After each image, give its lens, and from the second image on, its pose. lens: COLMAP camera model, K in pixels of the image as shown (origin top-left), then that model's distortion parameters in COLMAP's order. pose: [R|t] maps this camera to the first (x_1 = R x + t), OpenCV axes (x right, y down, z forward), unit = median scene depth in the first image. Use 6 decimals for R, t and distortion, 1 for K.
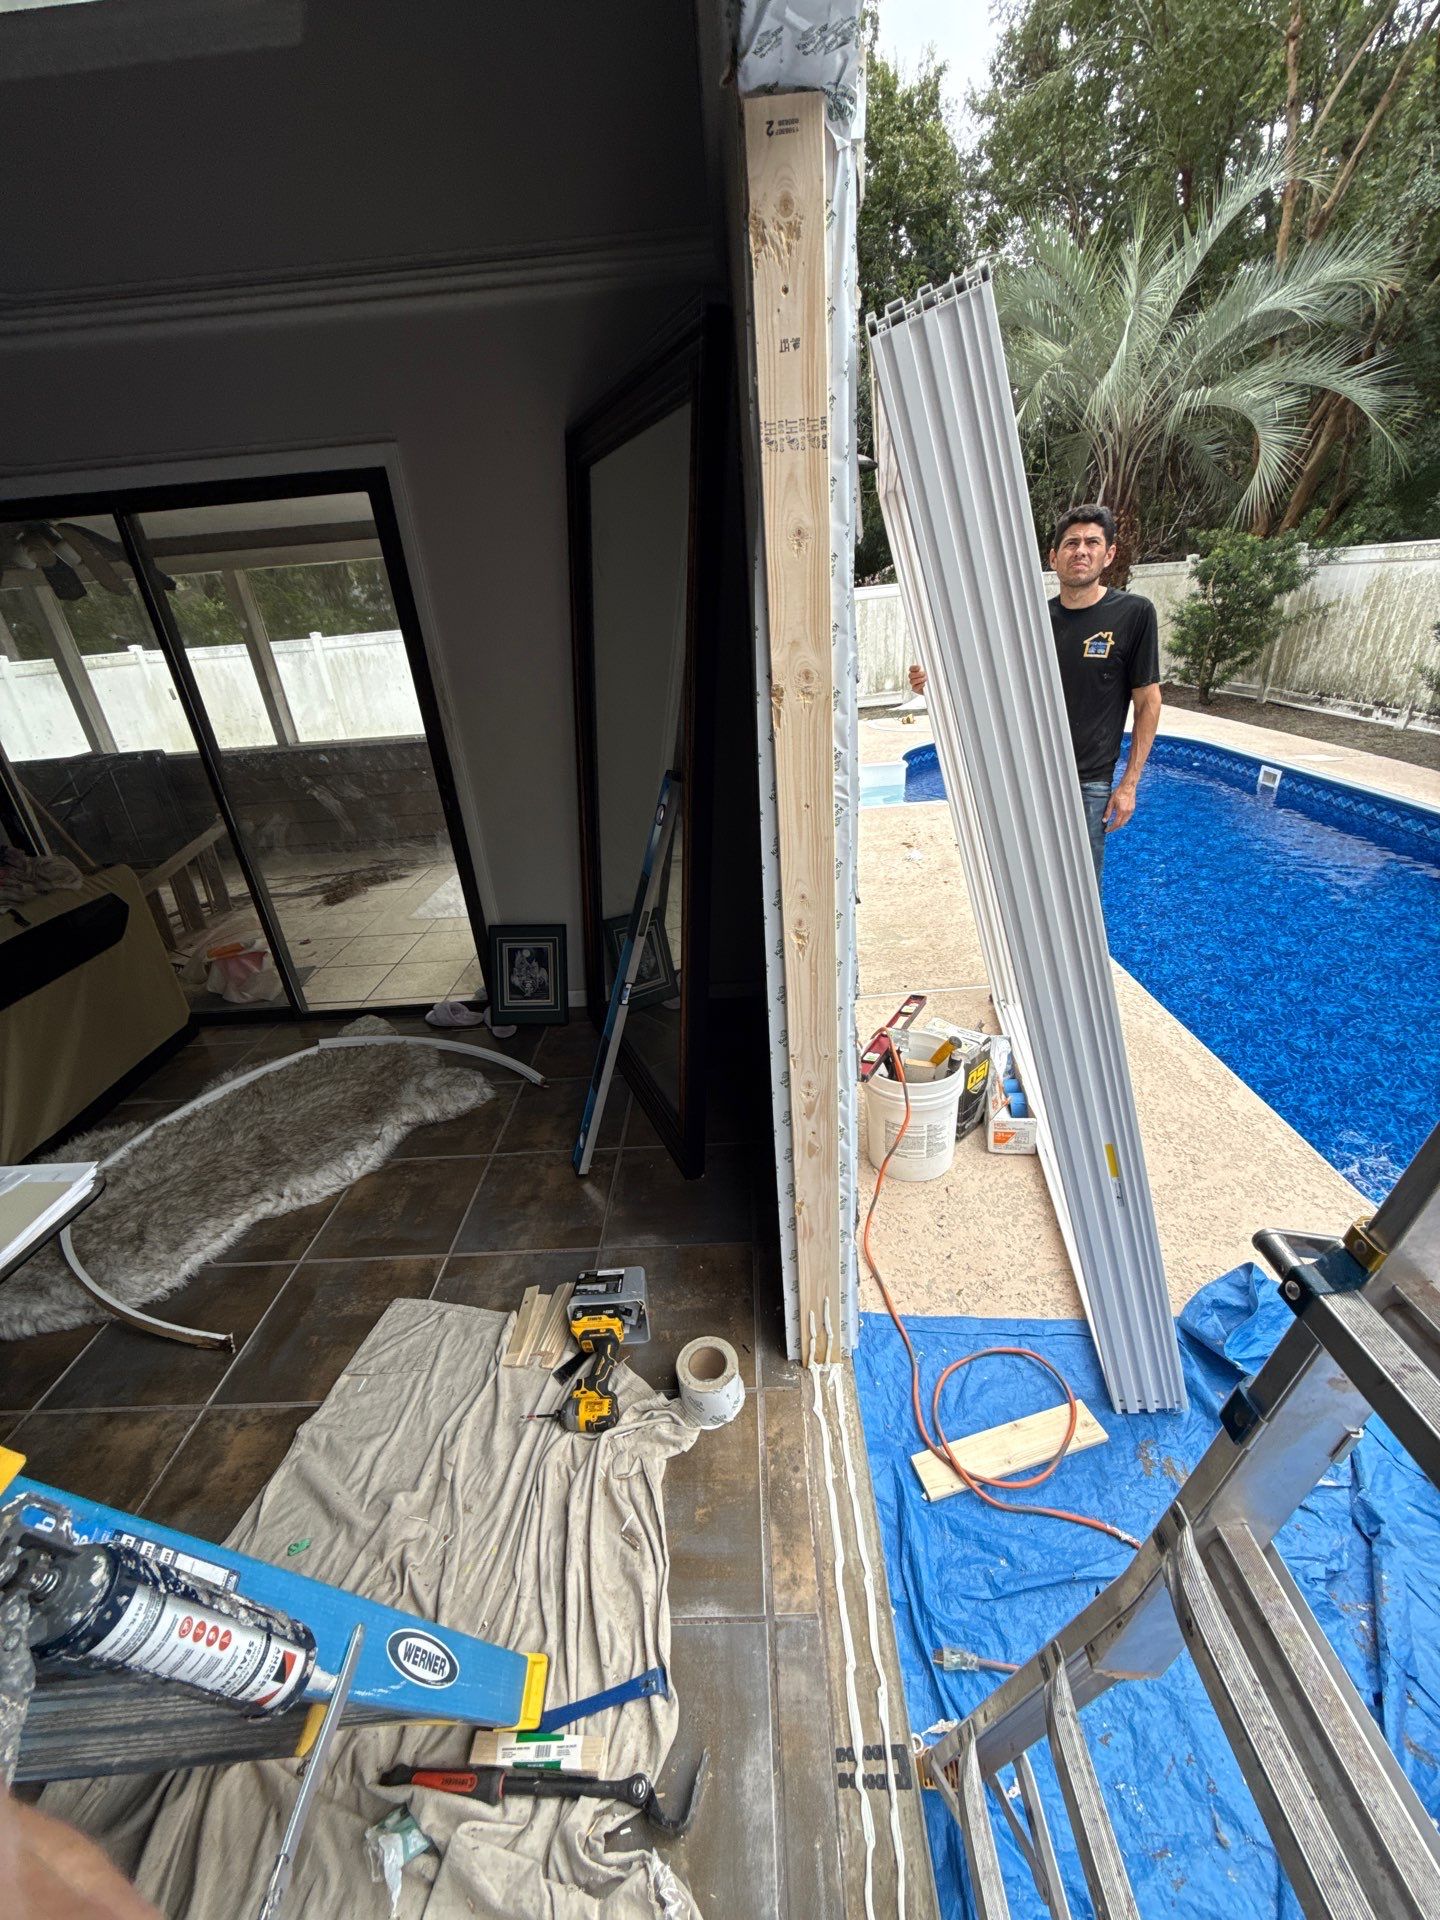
lens RADIAL K [[754.2, 0, 722.9], [0, 754.2, 960.6], [0, 0, 1]] dist [0.002992, 0.000109]
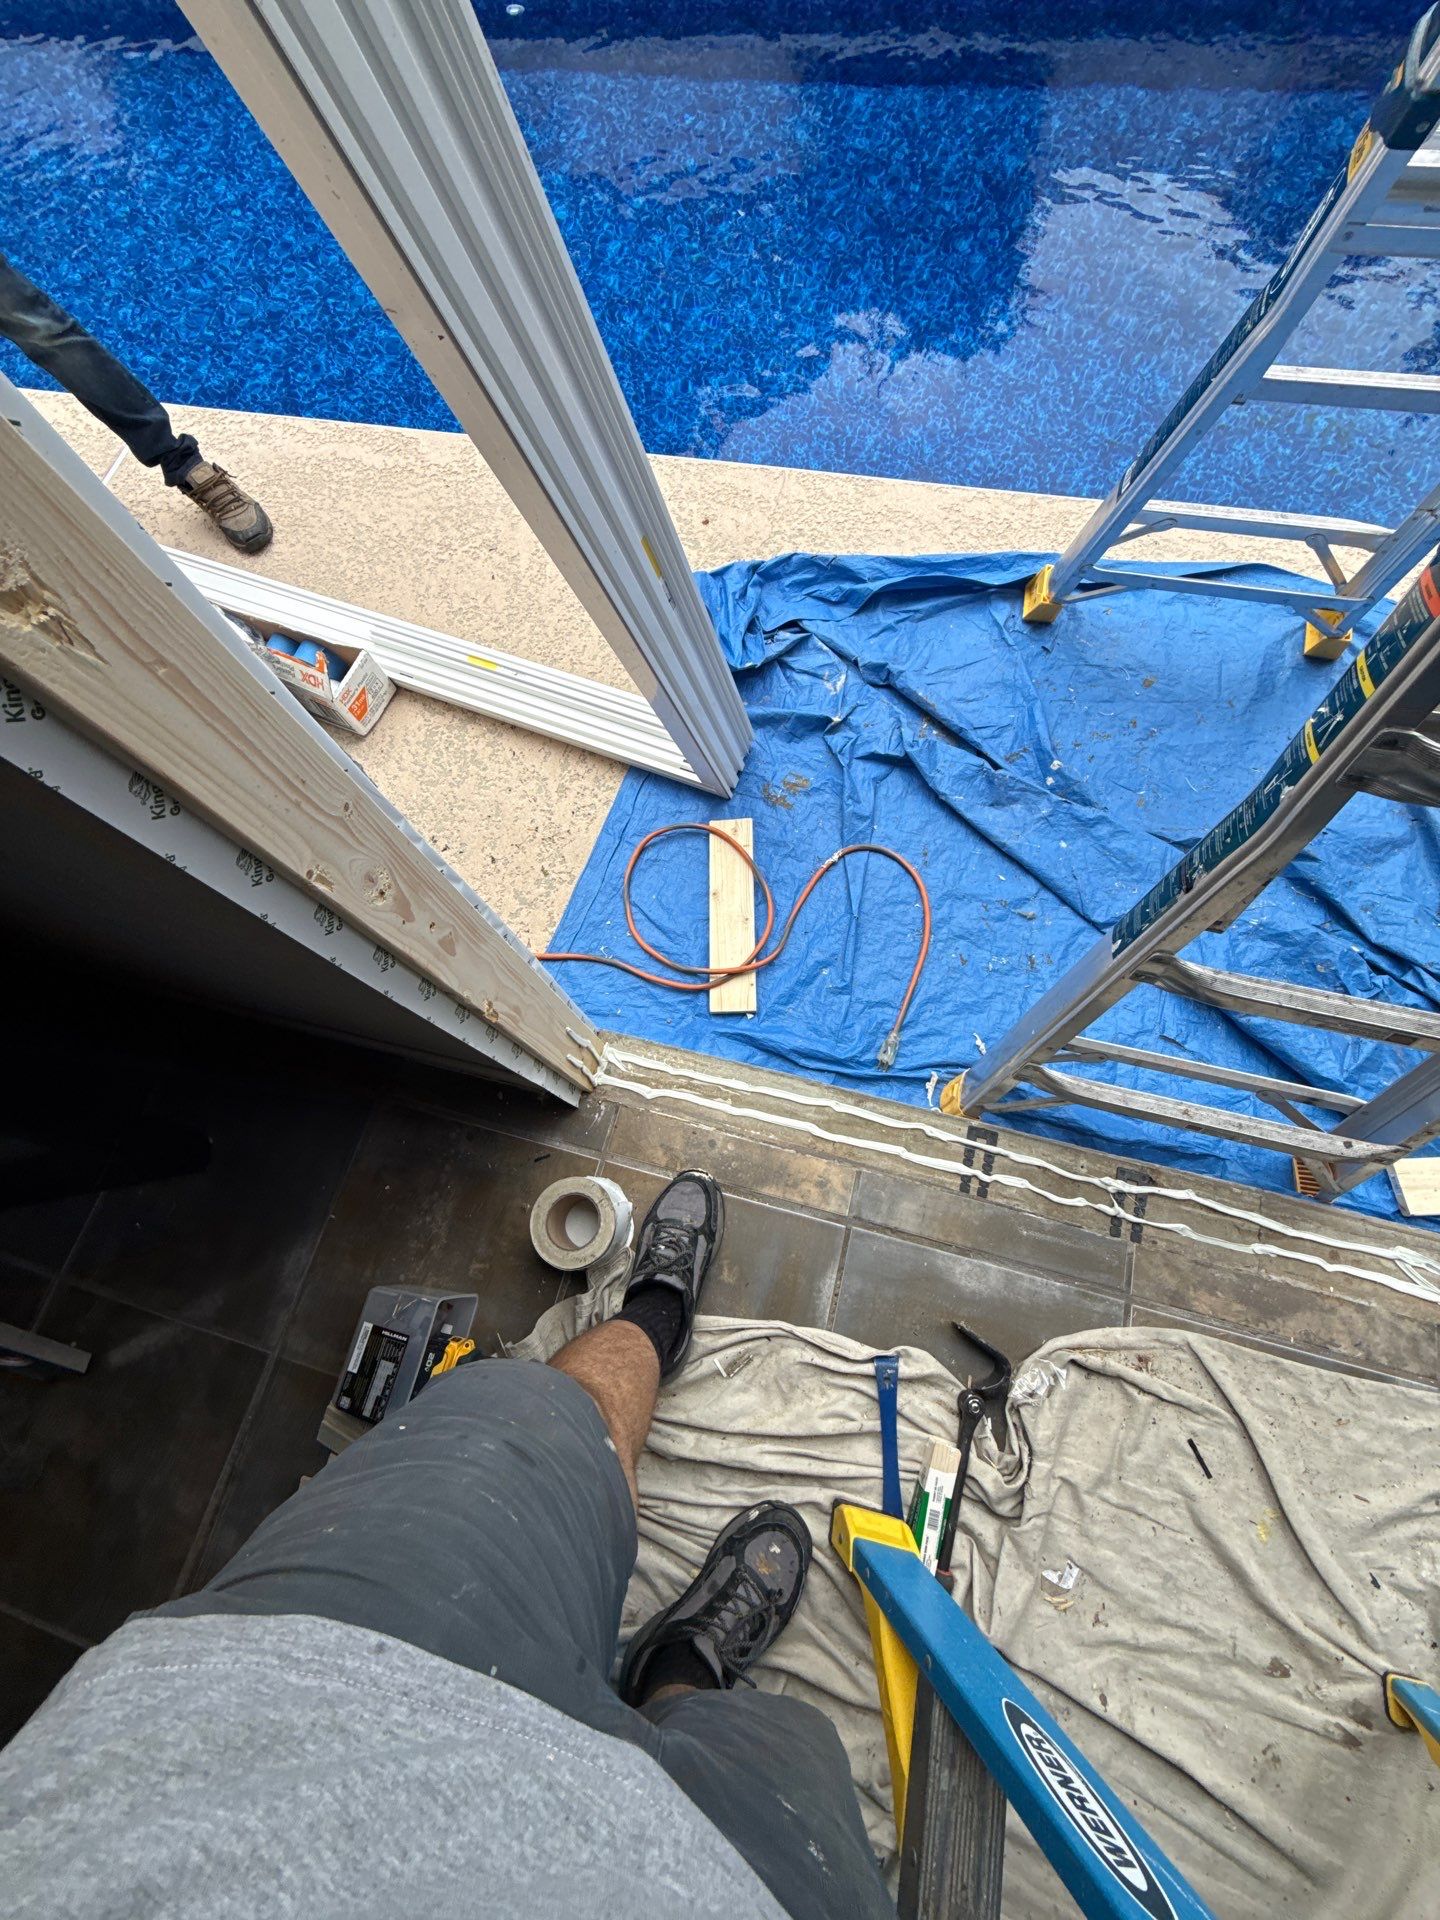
lens RADIAL K [[767.0, 0, 722.4], [0, 767.0, 959.8], [0, 0, 1]] dist [0.001256, -0.000115]
pose [[0.255733, -0.887577, 0.383154, -0.046619], [0.479501, 0.460601, 0.746944, -0.049668], [-0.839452, -0.007295, 0.543386, 0.554637]]
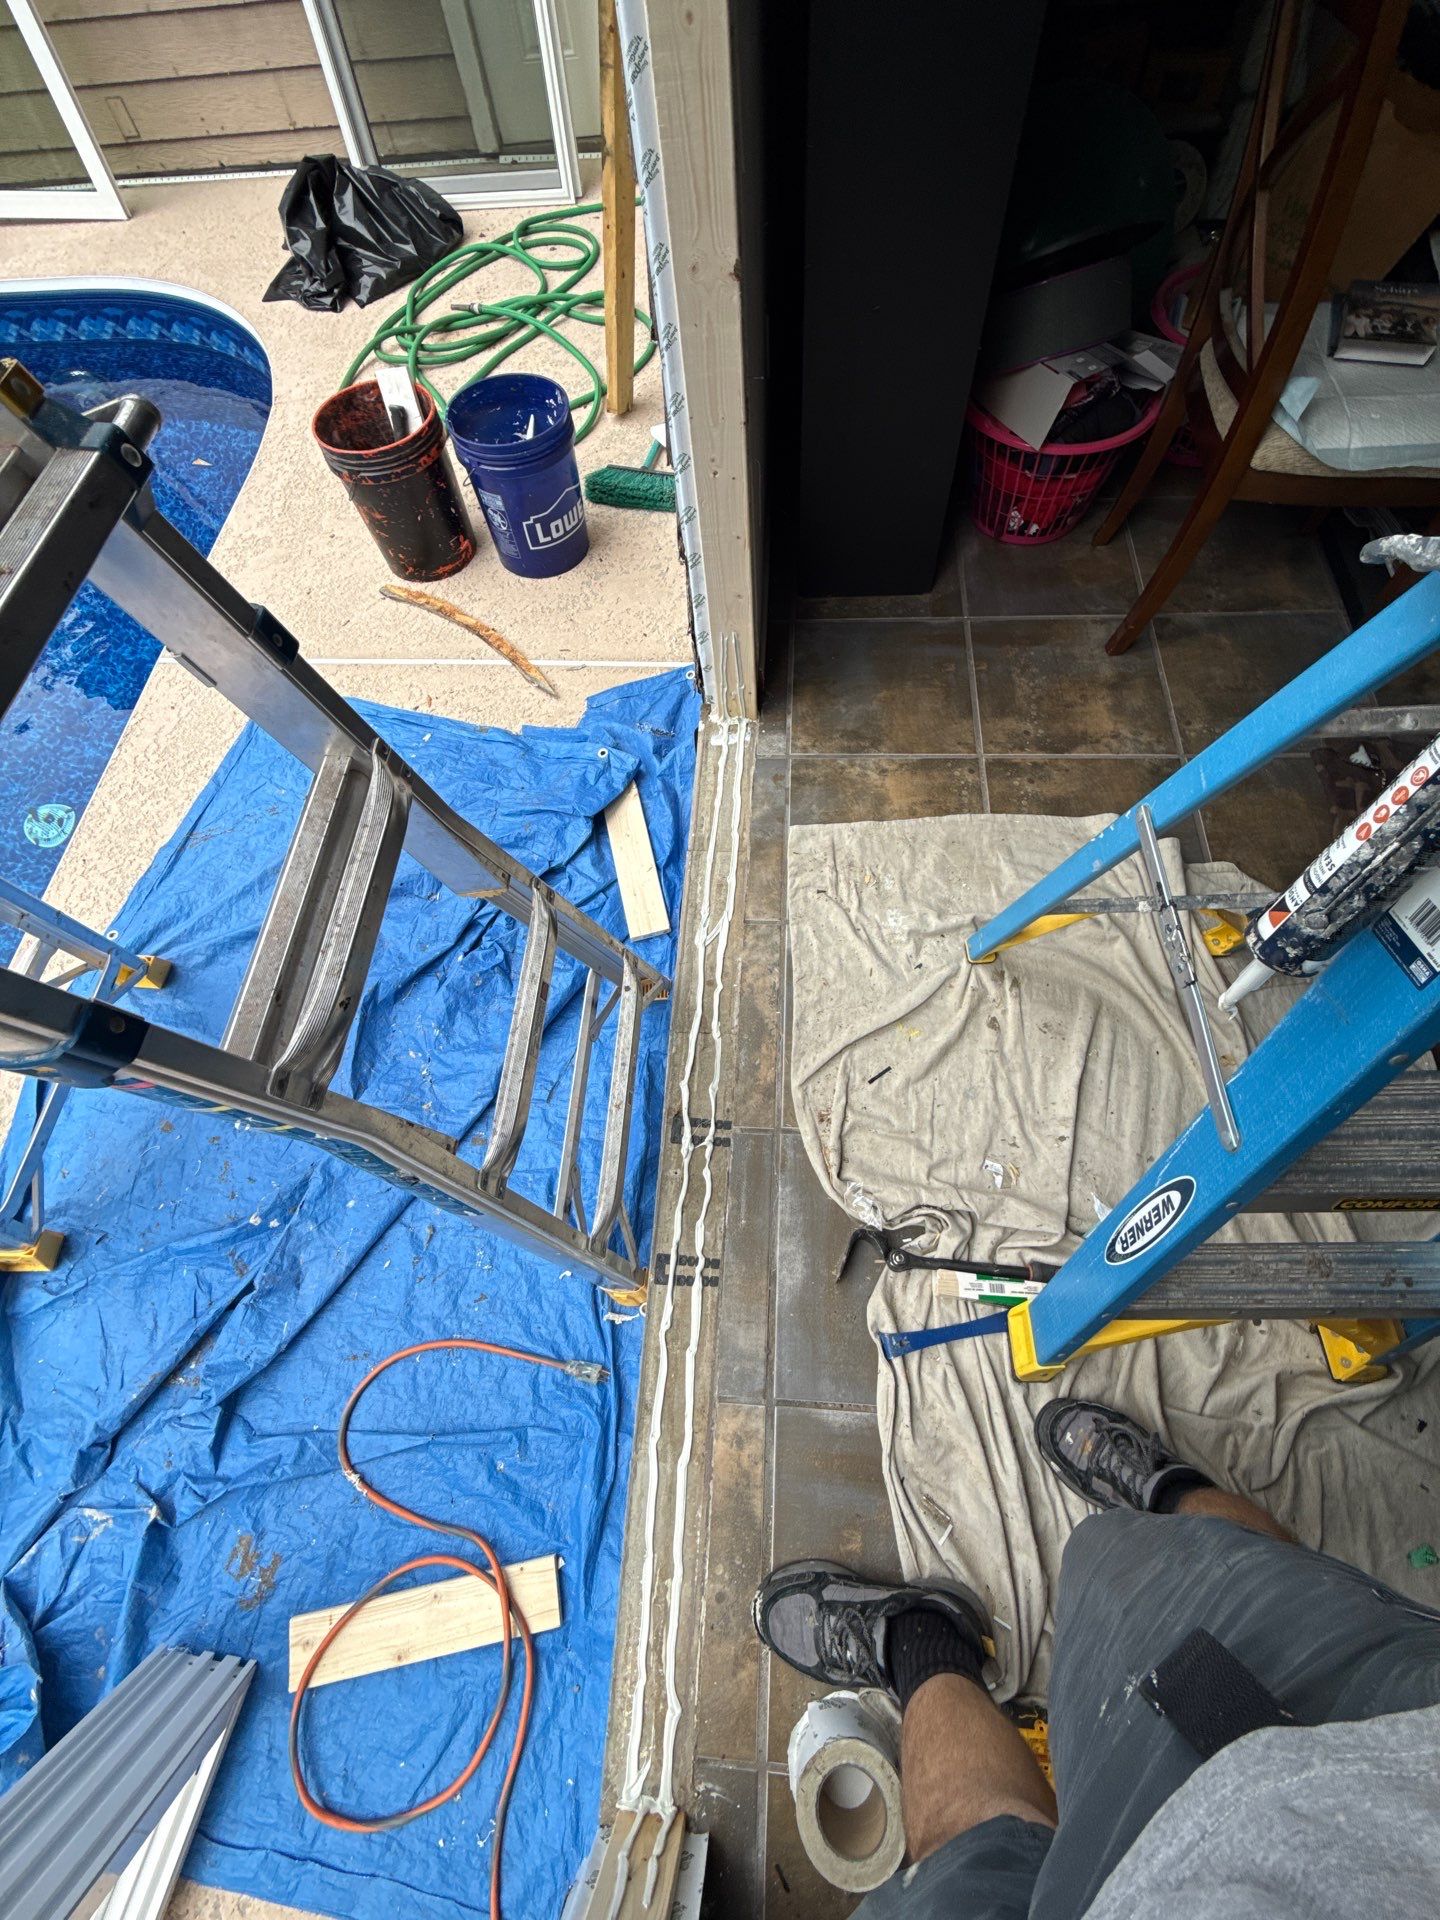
lens RADIAL K [[767.0, 0, 718.2], [0, 767.0, 955.7], [0, 0, 1]] dist [0.001256, -0.000115]
pose [[-0.988150, 0.015869, 0.152668, -0.021705], [0.152560, -0.007778, 0.988264, -0.035575], [0.016870, 0.999844, 0.005265, 0.411179]]
